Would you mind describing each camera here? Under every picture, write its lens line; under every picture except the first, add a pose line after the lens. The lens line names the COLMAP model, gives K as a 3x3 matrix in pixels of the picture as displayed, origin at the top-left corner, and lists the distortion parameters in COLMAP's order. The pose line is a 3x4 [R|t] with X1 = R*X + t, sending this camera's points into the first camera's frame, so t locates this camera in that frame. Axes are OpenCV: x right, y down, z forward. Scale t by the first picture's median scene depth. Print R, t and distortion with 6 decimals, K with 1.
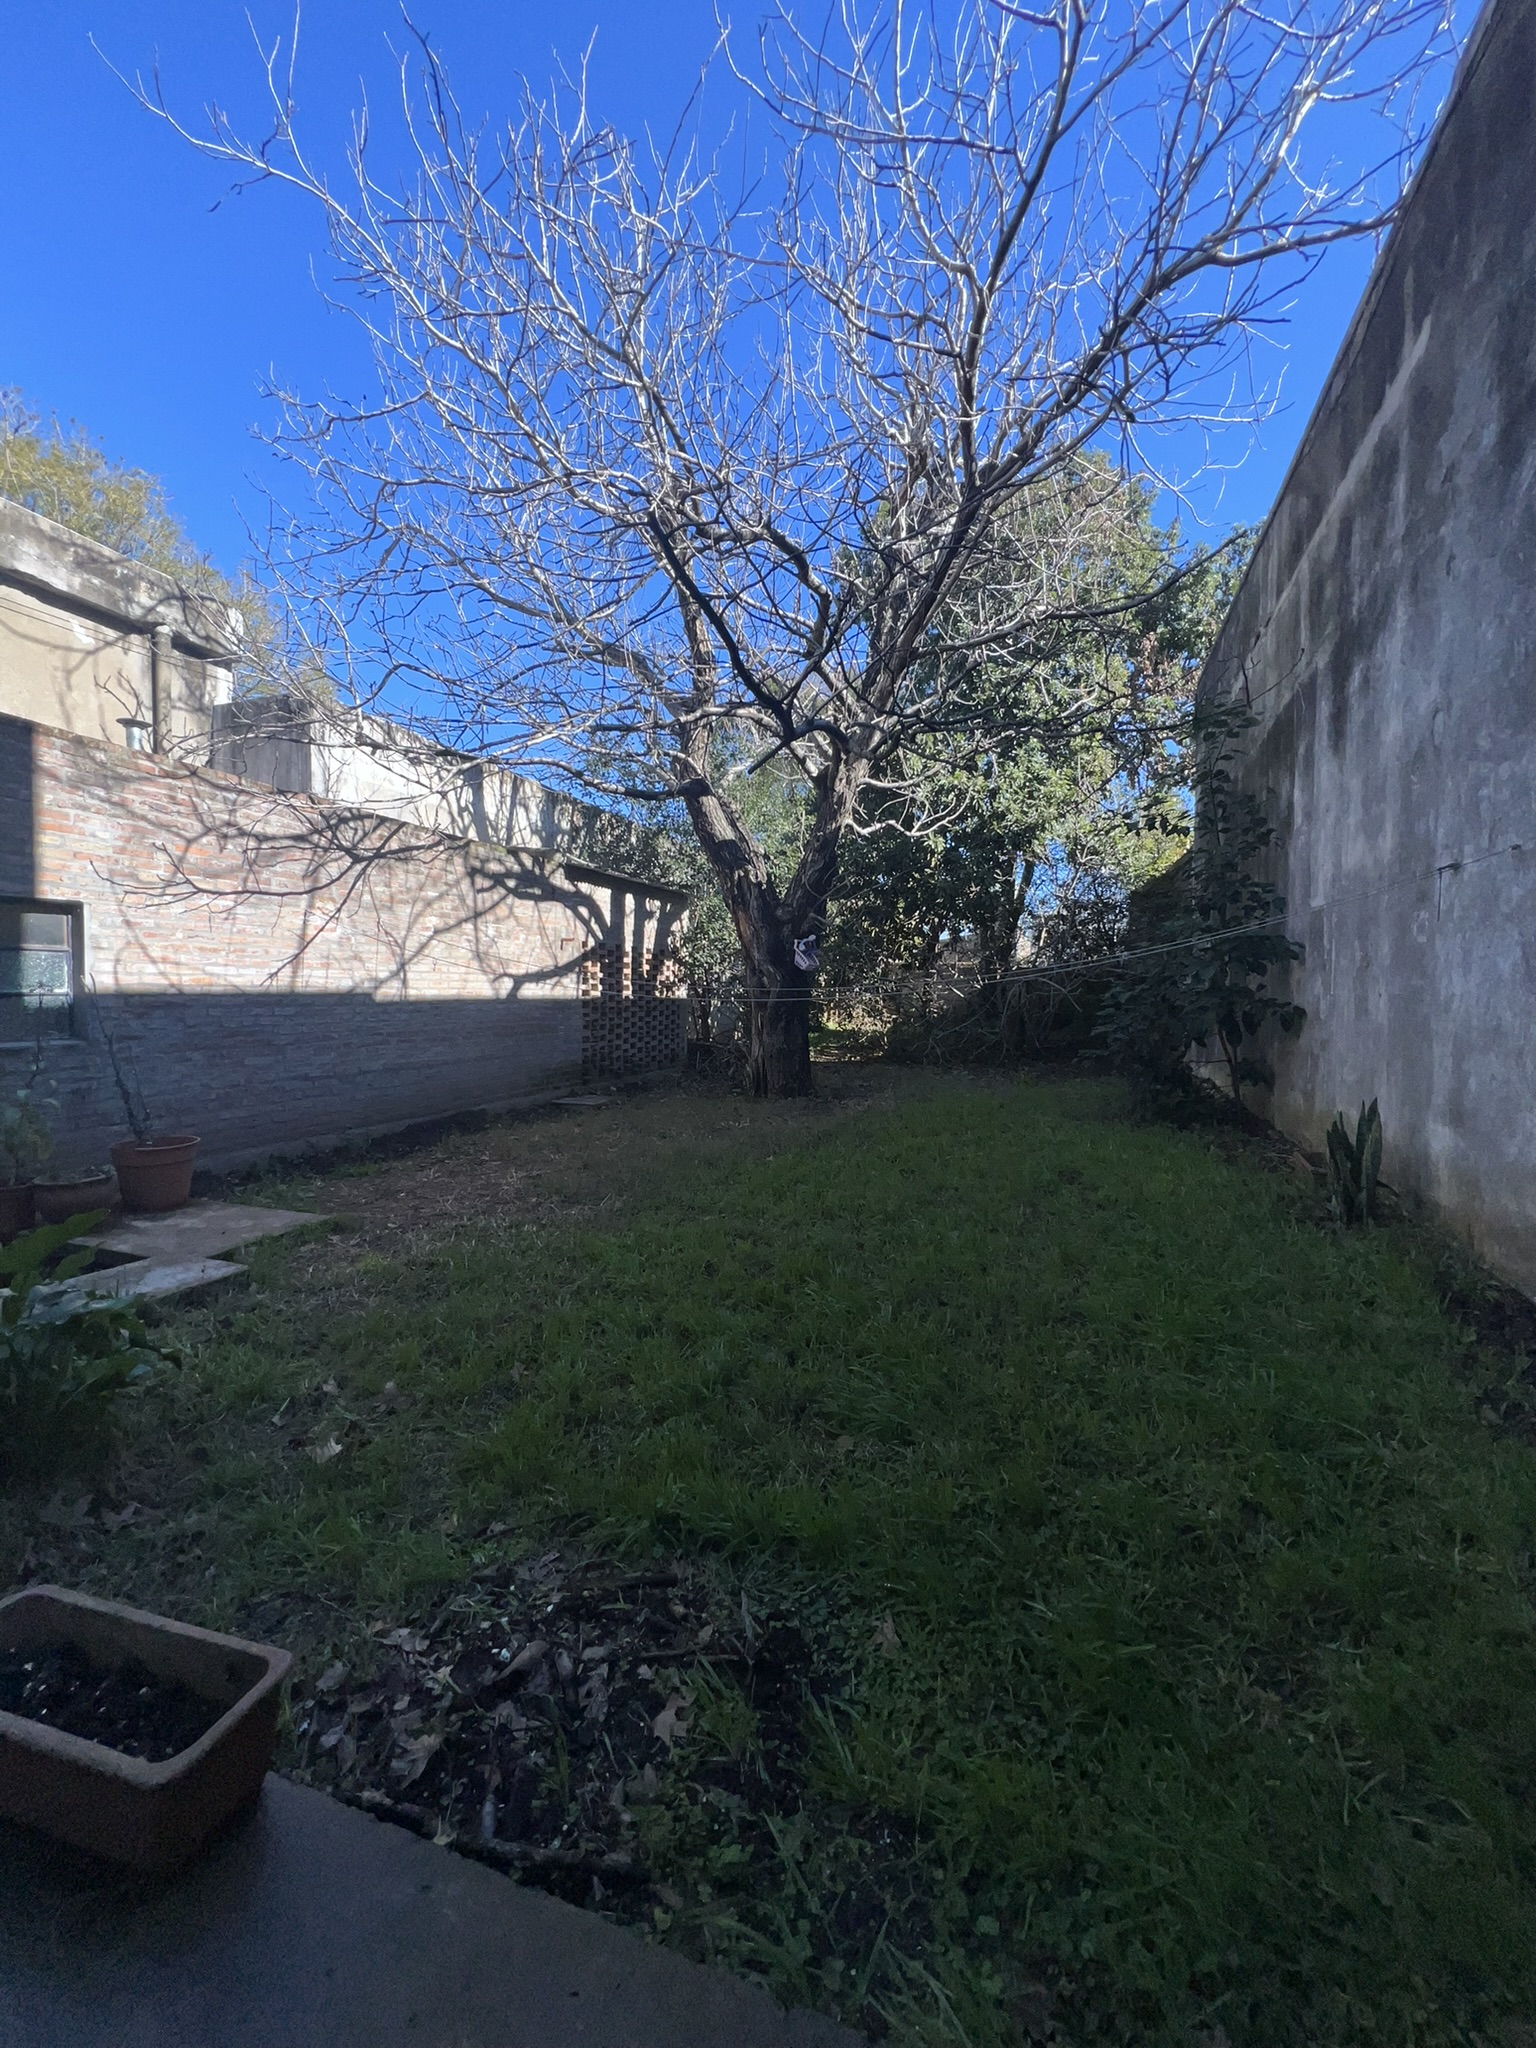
lens RADIAL K [[822.9, 0, 766.1], [0, 822.9, 1027.2], [0, 0, 1]] dist [-0.001370, -0.000164]
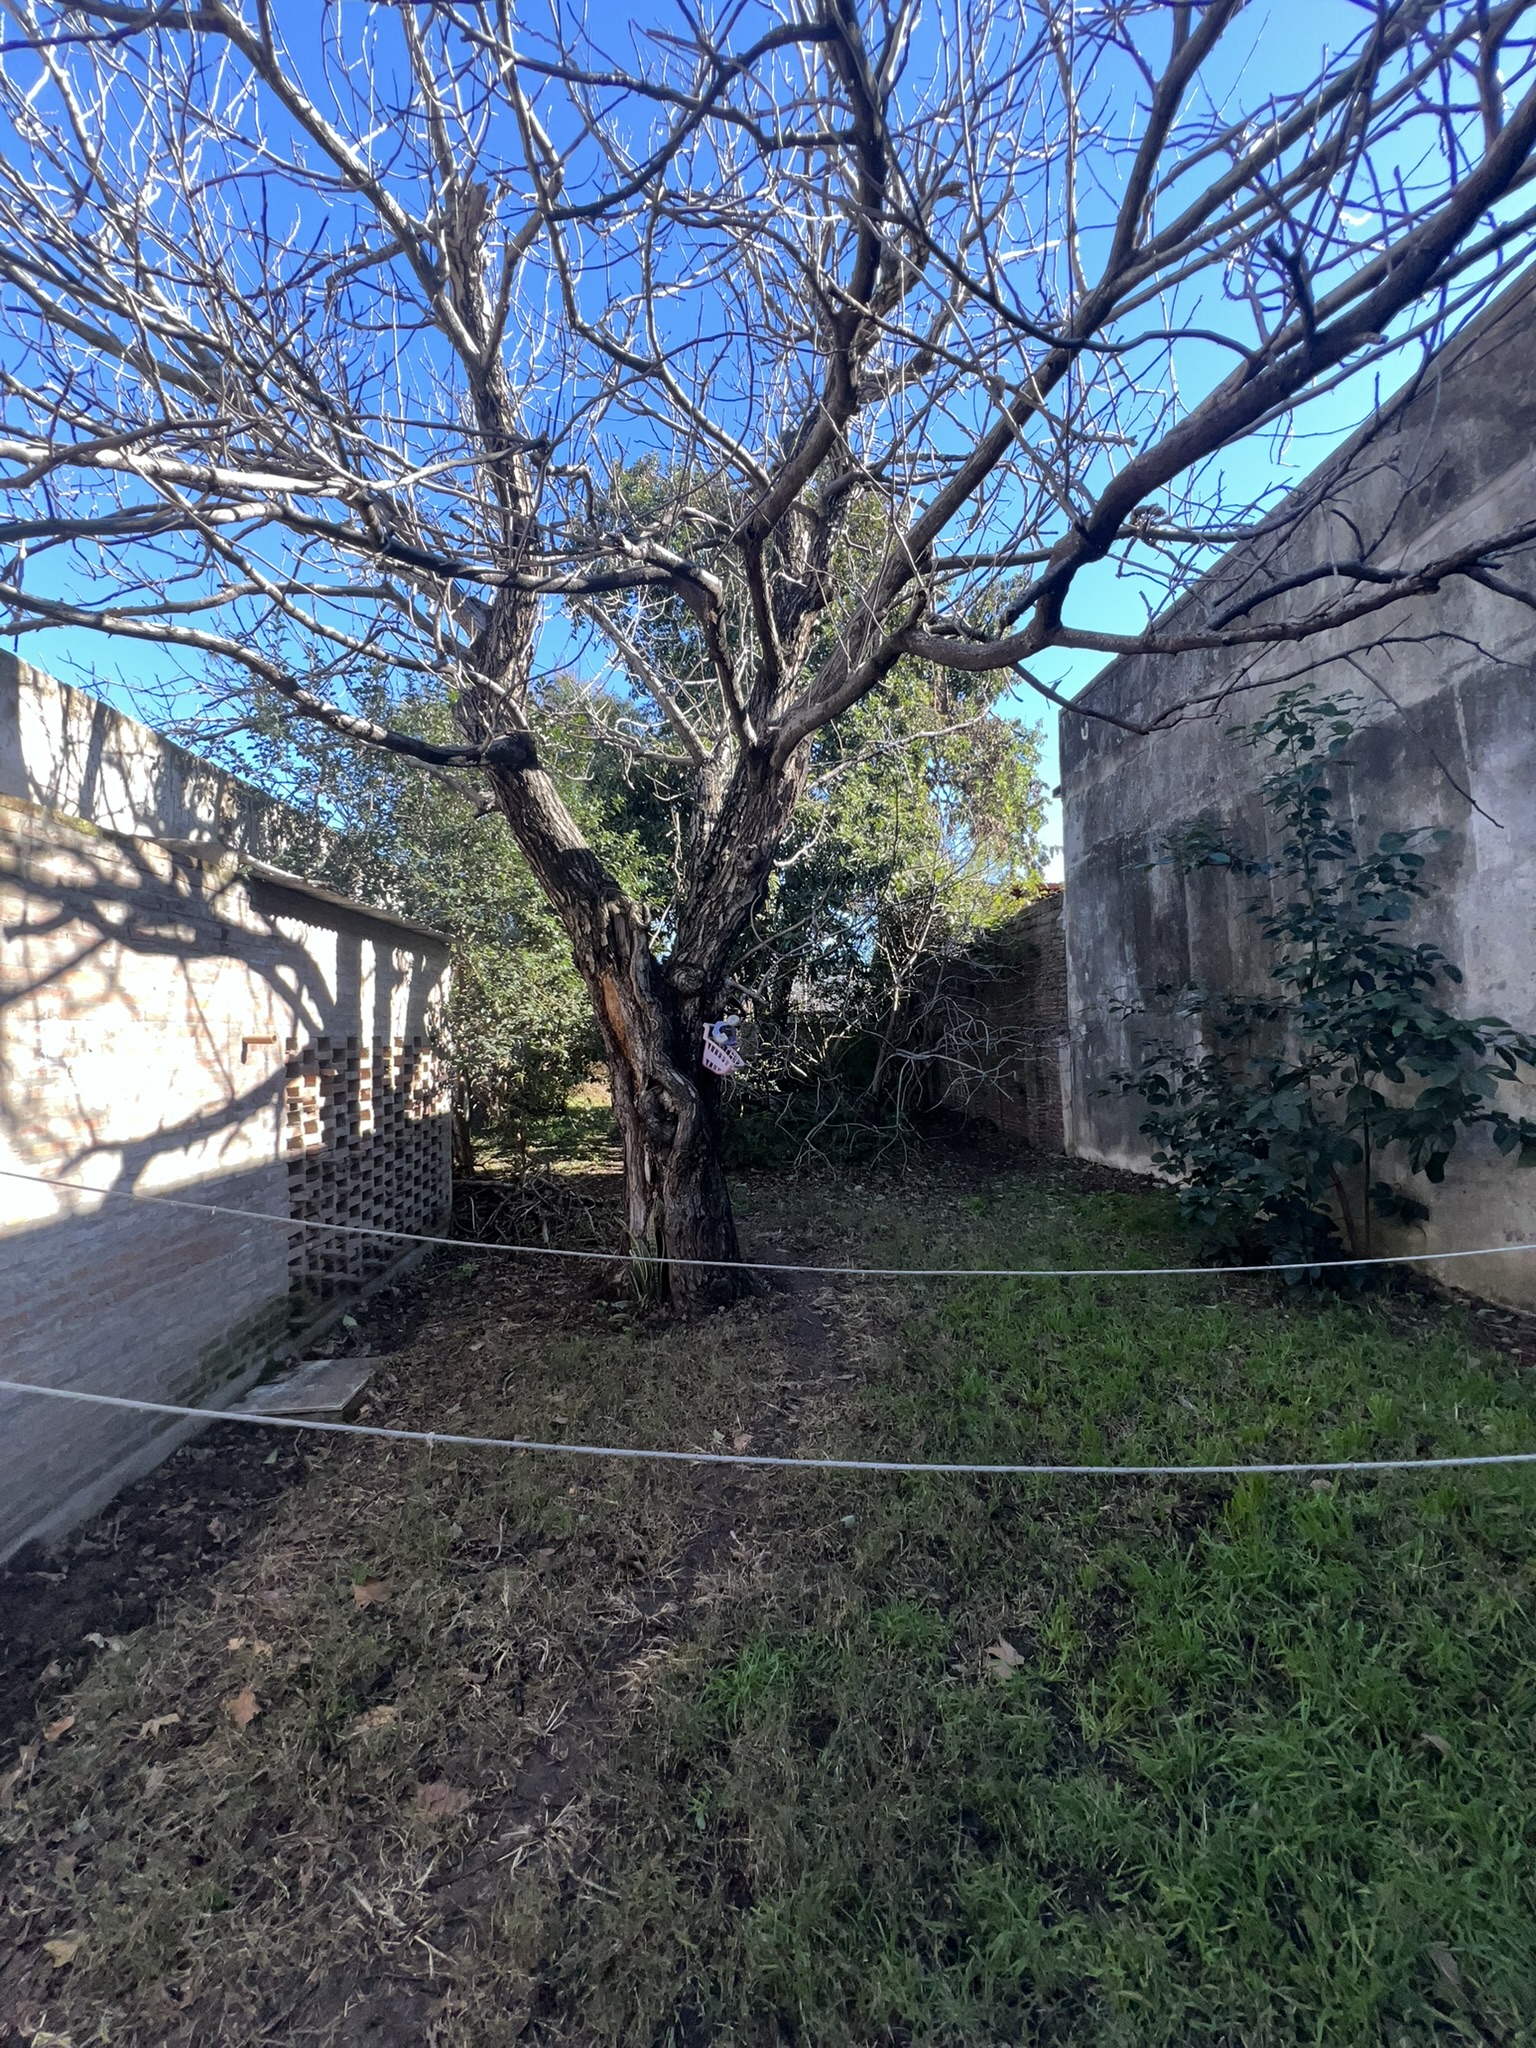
lens RADIAL K [[822.9, 0, 769.6], [0, 822.9, 1027.8], [0, 0, 1]] dist [-0.001370, -0.000164]
pose [[0.916124, -0.024672, 0.400134, -0.152483], [0.045833, 0.998006, -0.043399, -0.074662], [-0.398266, 0.058098, 0.915428, 0.436732]]
